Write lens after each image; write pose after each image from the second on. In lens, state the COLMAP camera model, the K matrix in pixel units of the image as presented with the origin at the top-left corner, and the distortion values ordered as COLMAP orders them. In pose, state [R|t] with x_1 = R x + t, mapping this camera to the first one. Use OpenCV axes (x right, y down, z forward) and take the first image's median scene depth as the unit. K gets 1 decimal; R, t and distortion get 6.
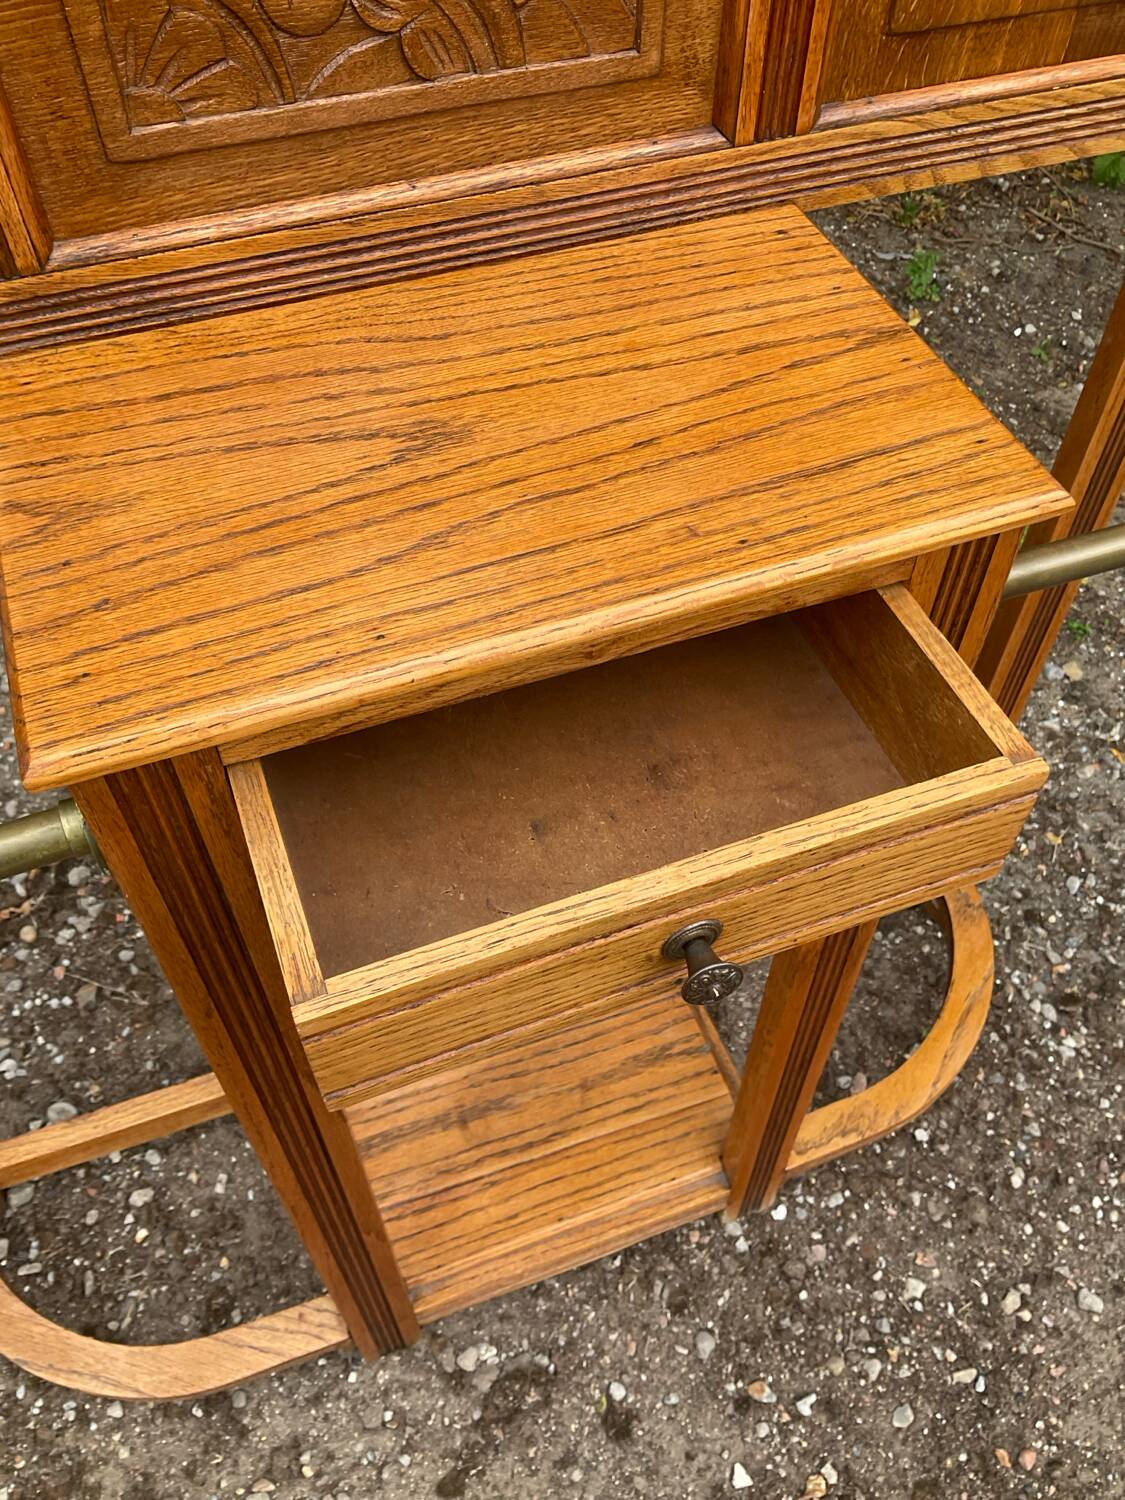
lens RADIAL K [[1245.1, 0, 562.3], [0, 1245.1, 747.2], [0, 0, 1]] dist [0.090363, -0.196766]
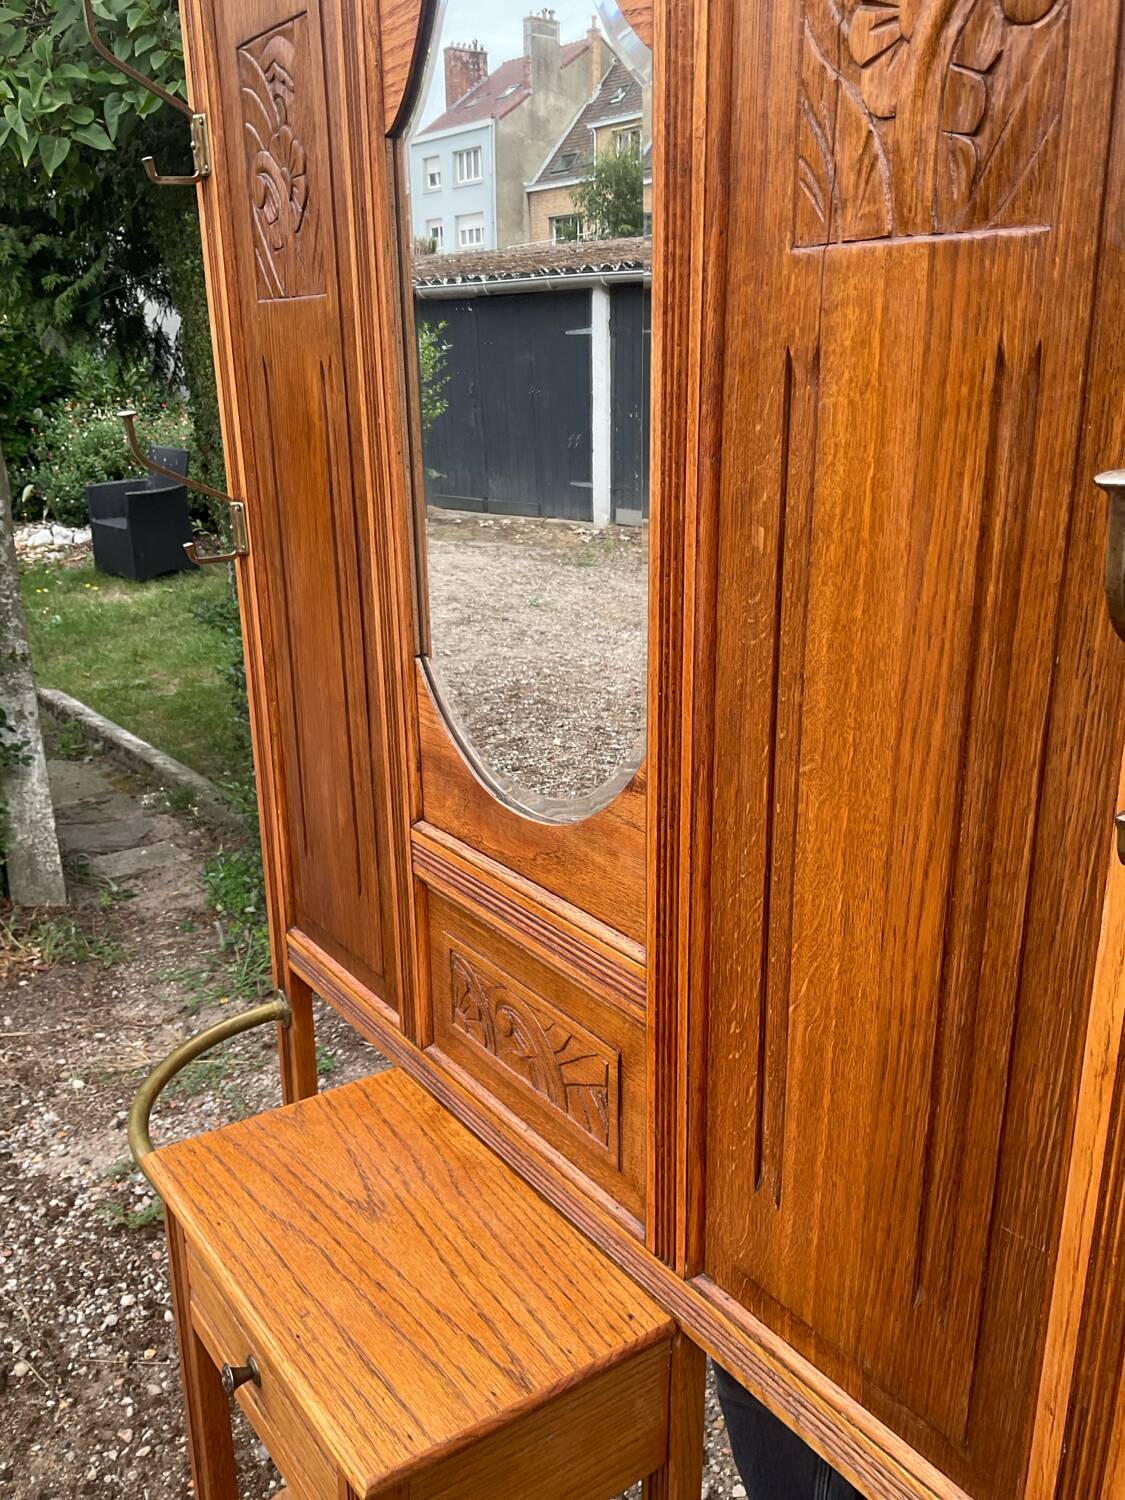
lens RADIAL K [[1232.0, 0, 562.4], [0, 1232.0, 744.8], [0, 0, 1]] dist [0.097934, -0.190073]
pose [[0.262240, 0.277887, -0.924126, 0.706370], [-0.752217, 0.658737, -0.015374, -0.418095], [0.604483, 0.699175, 0.381778, -0.017199]]
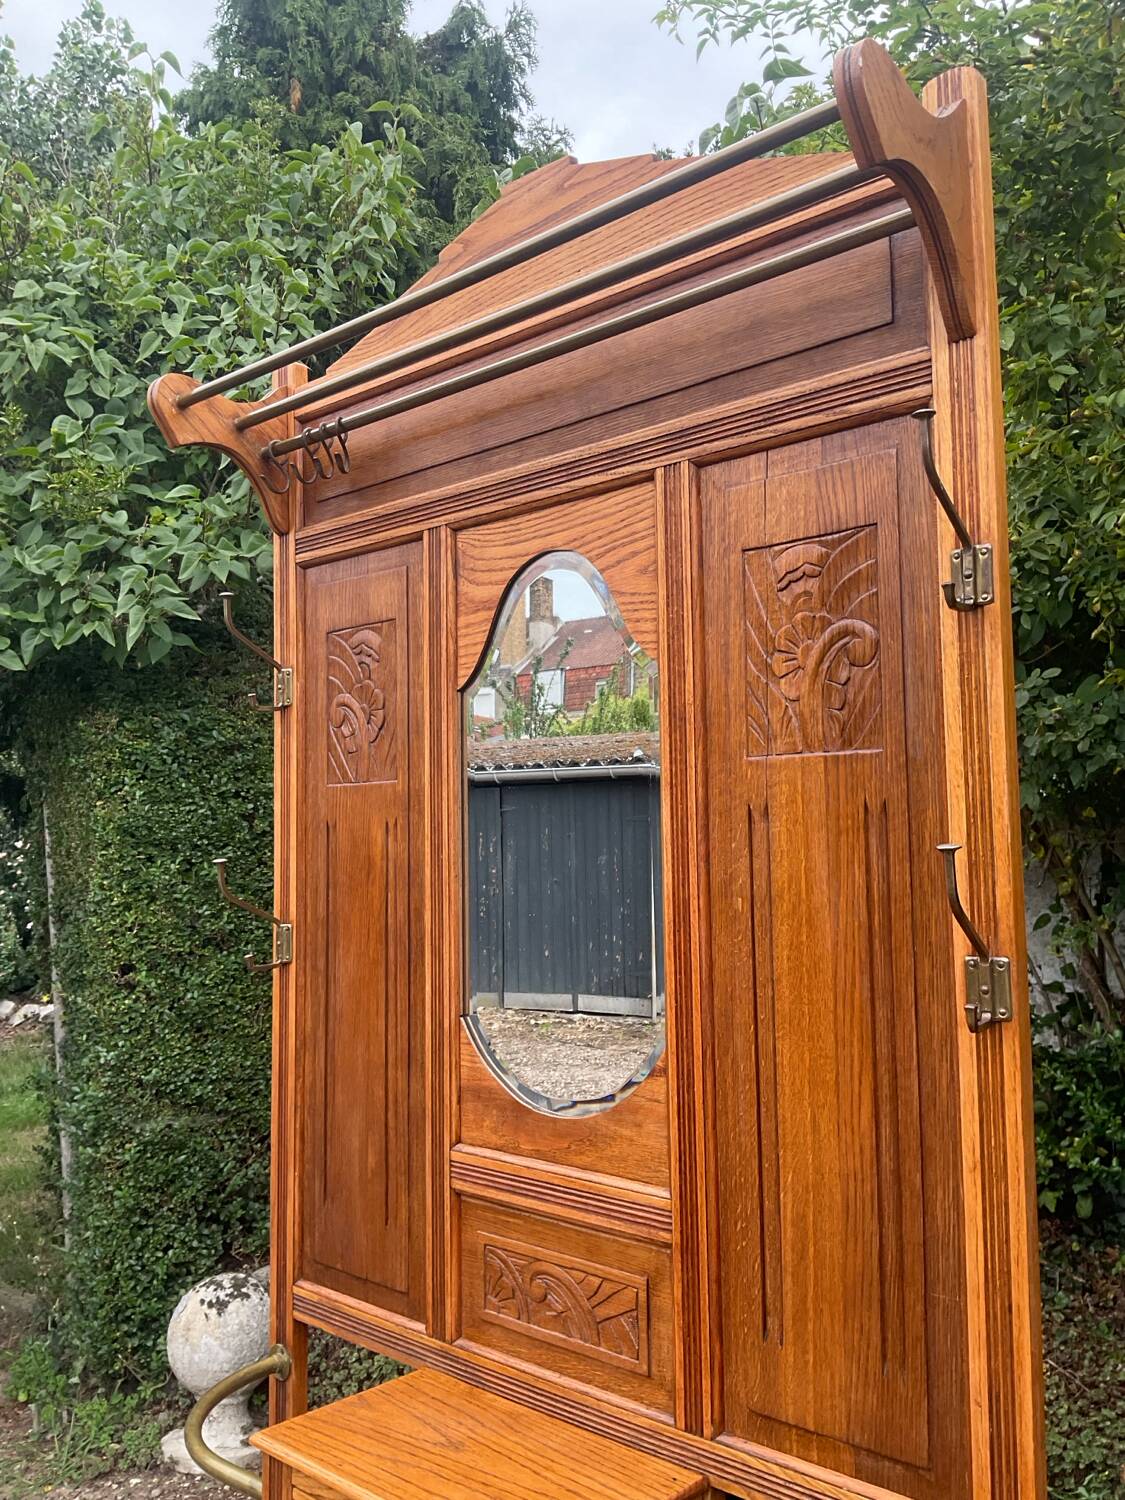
lens RADIAL K [[1240.2, 0, 558.2], [0, 1240.2, 747.2], [0, 0, 1]] dist [0.097688, -0.195327]
pose [[0.459965, -0.085233, -0.883837, 1.053486], [-0.691537, 0.589974, -0.416782, -0.081059], [0.556964, 0.802911, 0.212426, -0.231624]]
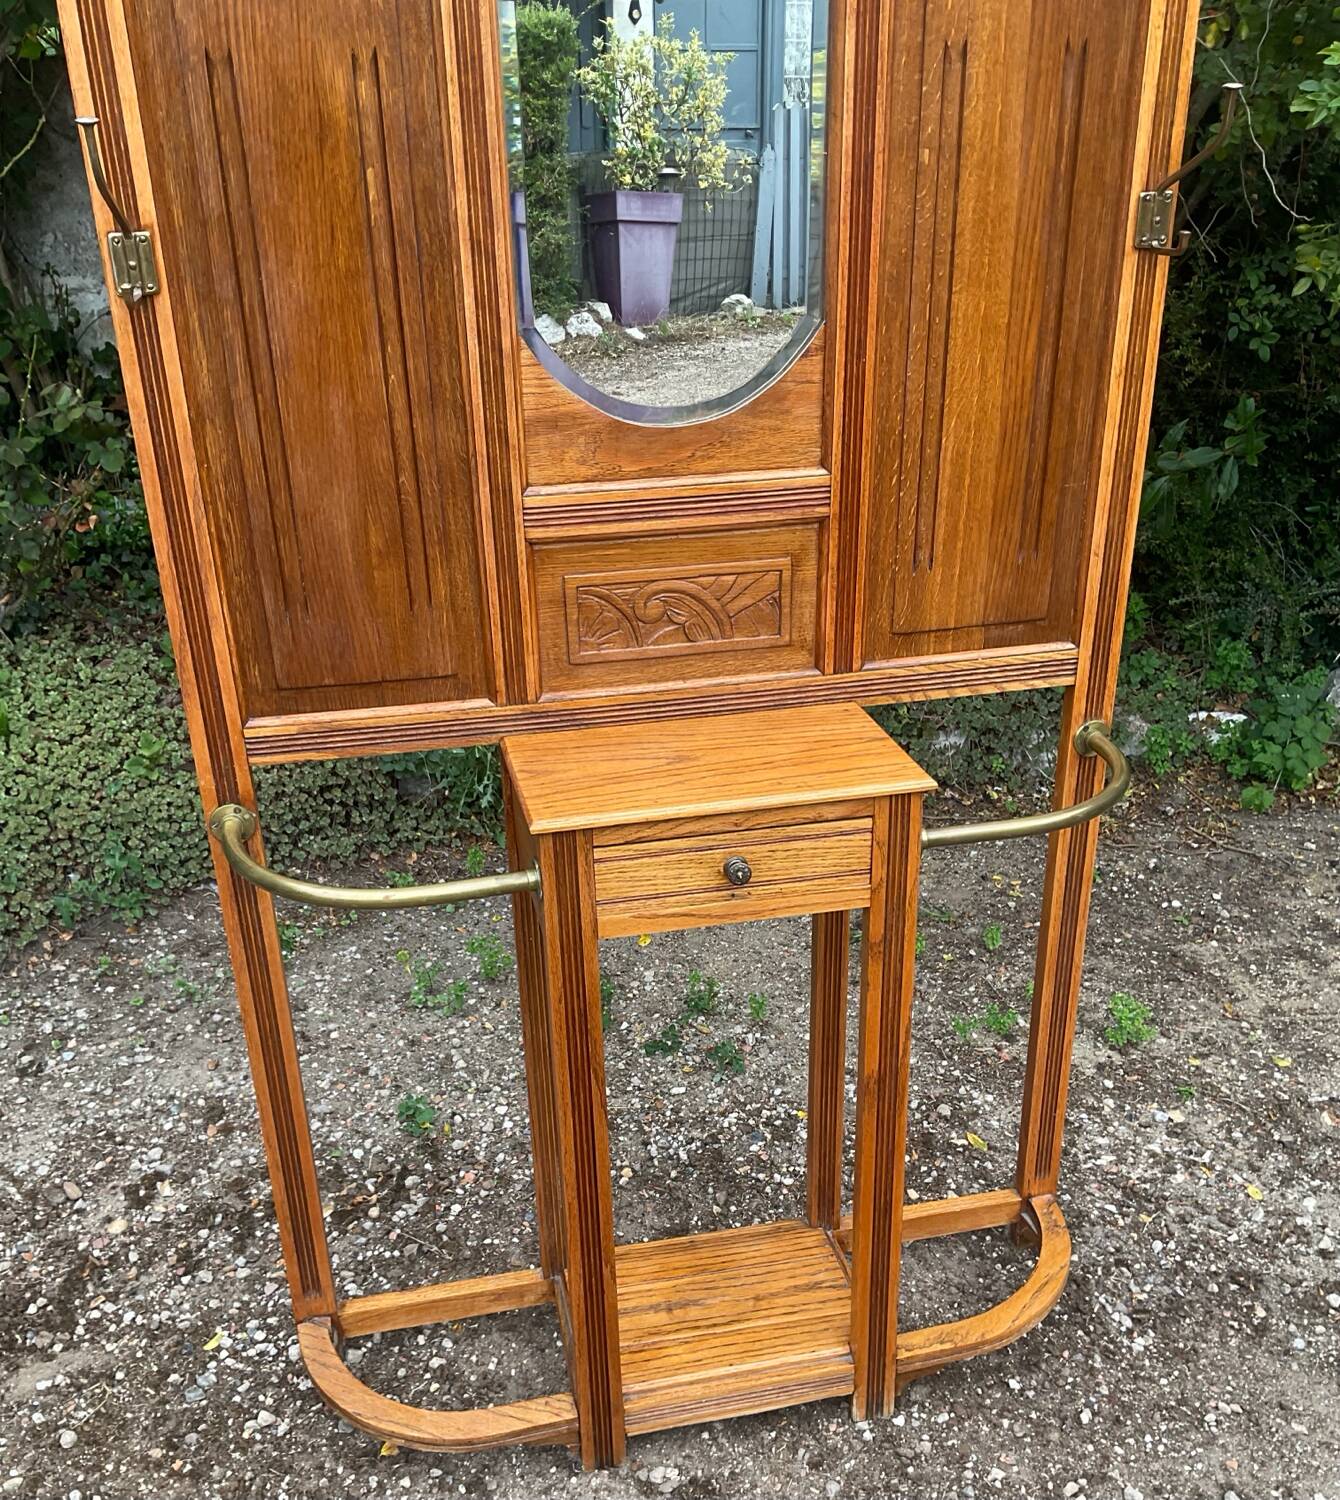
lens RADIAL K [[1469.8, 0, 664.9], [0, 1469.8, 885.2], [0, 0, 1]] dist [0.109416, -0.226024]
pose [[0.989948, 0.039821, -0.135711, 0.124636], [-0.092602, 0.907768, -0.409124, 0.549360], [0.106903, 0.417578, 0.902330, -0.717566]]
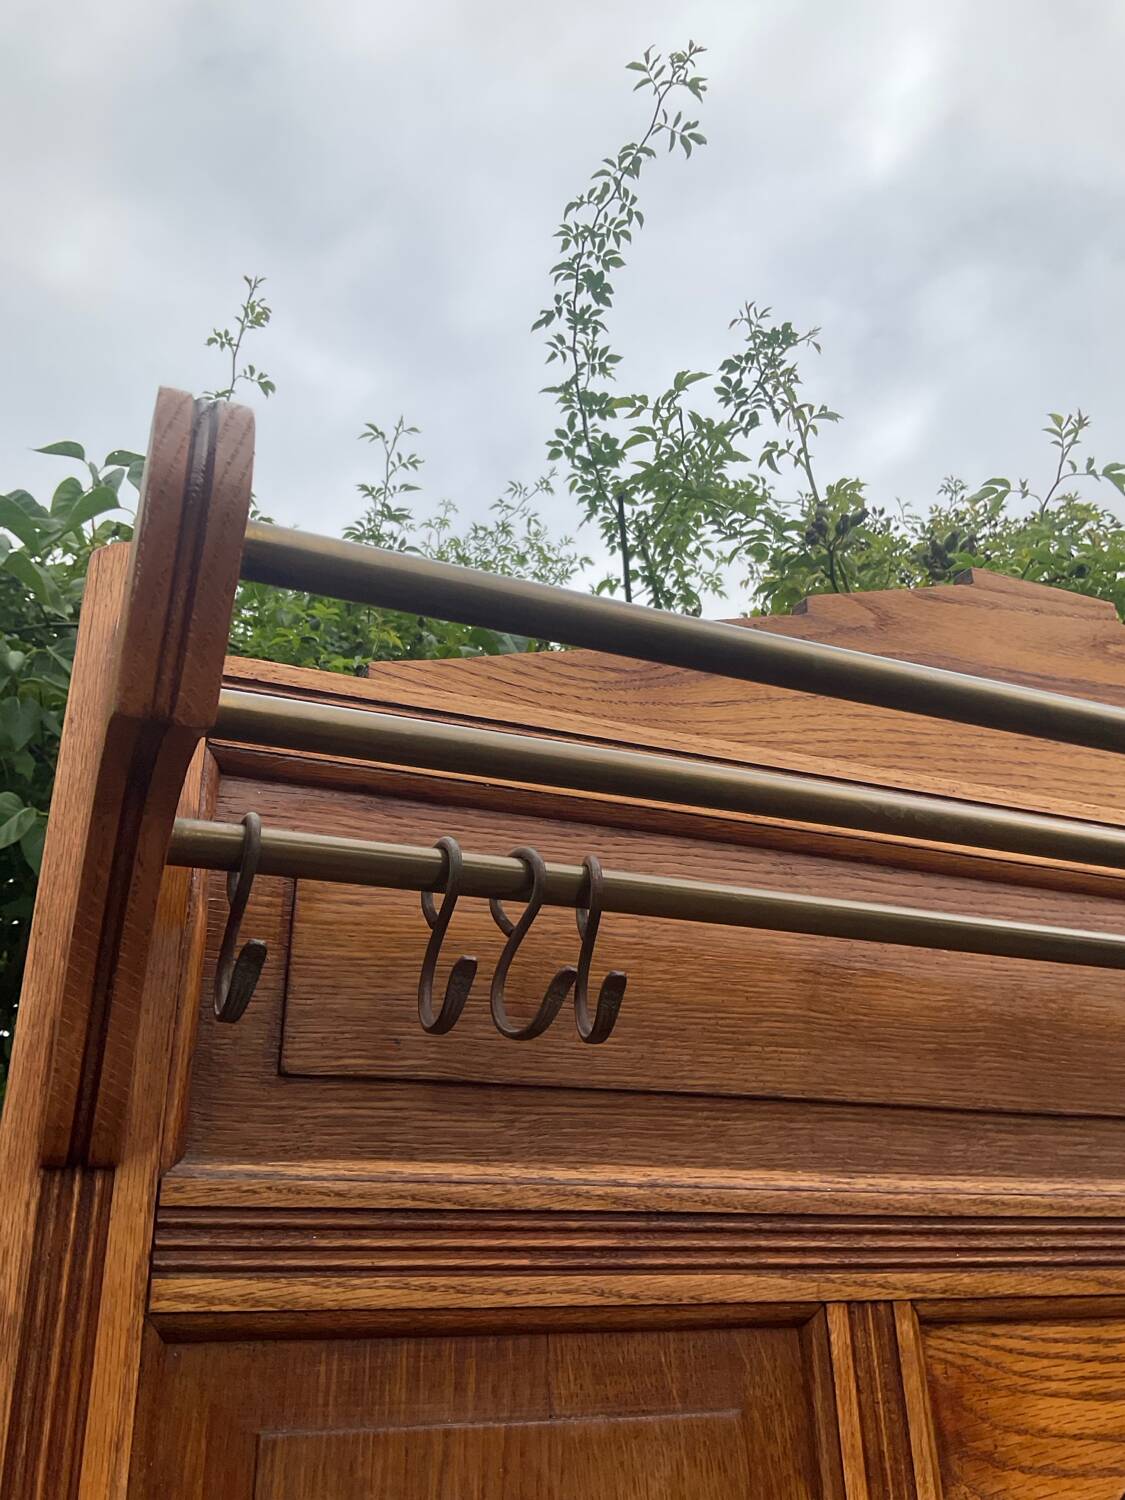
lens RADIAL K [[1268.7, 0, 562.5], [0, 1268.7, 750.0], [0, 0, 1]] dist [-0.006068, -0.010330]
pose [[0.998009, -0.016543, 0.060868, -0.347305], [0.062989, 0.210677, -0.975524, -0.306669], [0.003314, 0.977416, 0.211299, -0.504080]]
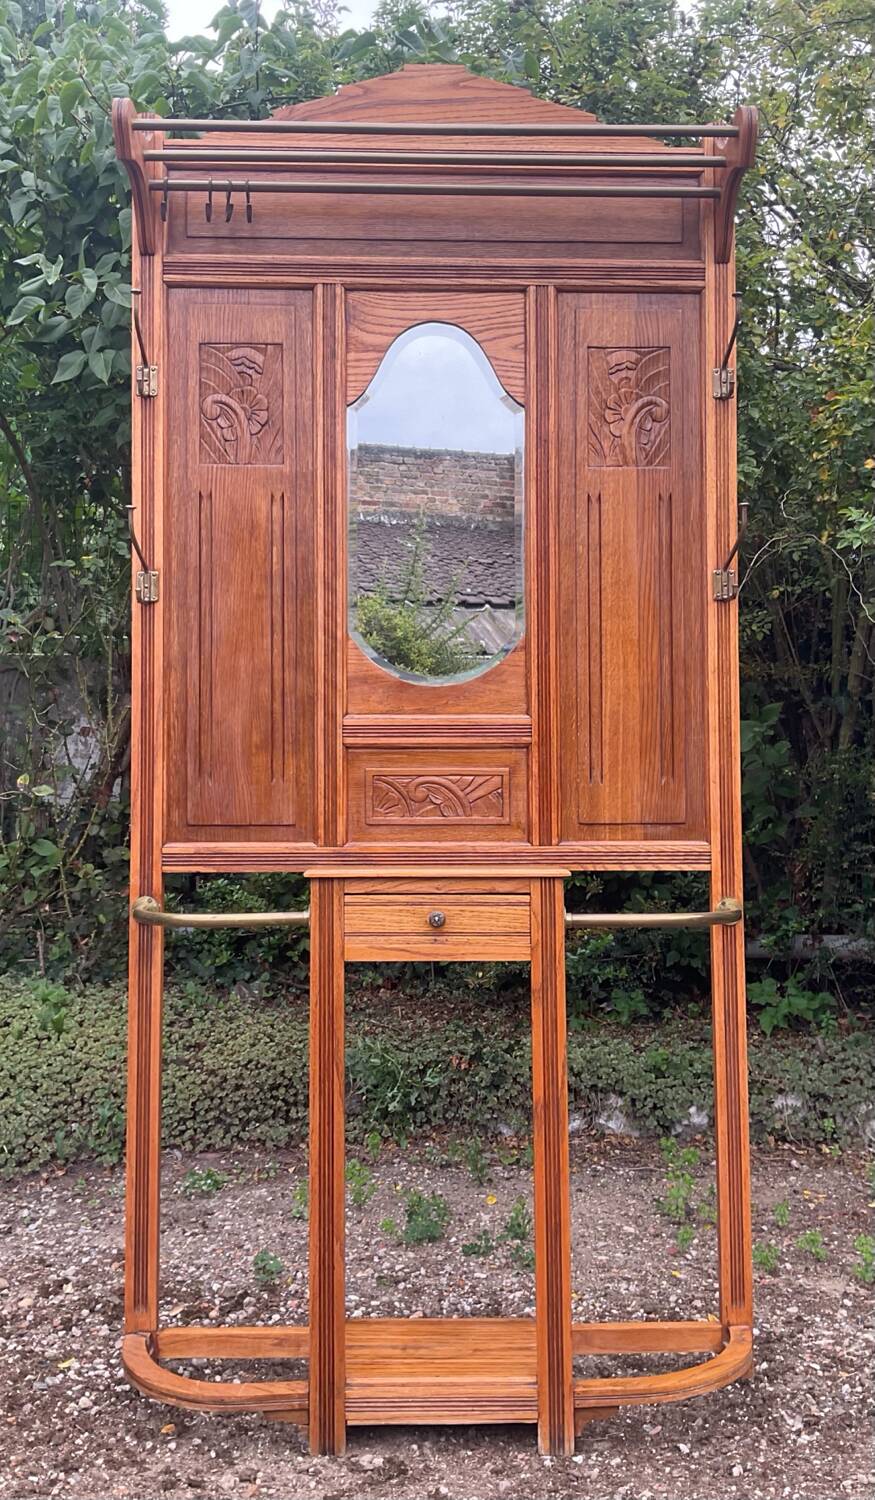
lens RADIAL K [[1330.6, 0, 455.3], [0, 1330.6, 749.3], [0, 0, 1]] dist [0.113567, -0.231656]
pose [[0.943466, -0.024611, -0.330555, 0.640504], [-0.255611, 0.580885, -0.772810, 1.262068], [0.211034, 0.813613, 0.541754, -0.708552]]
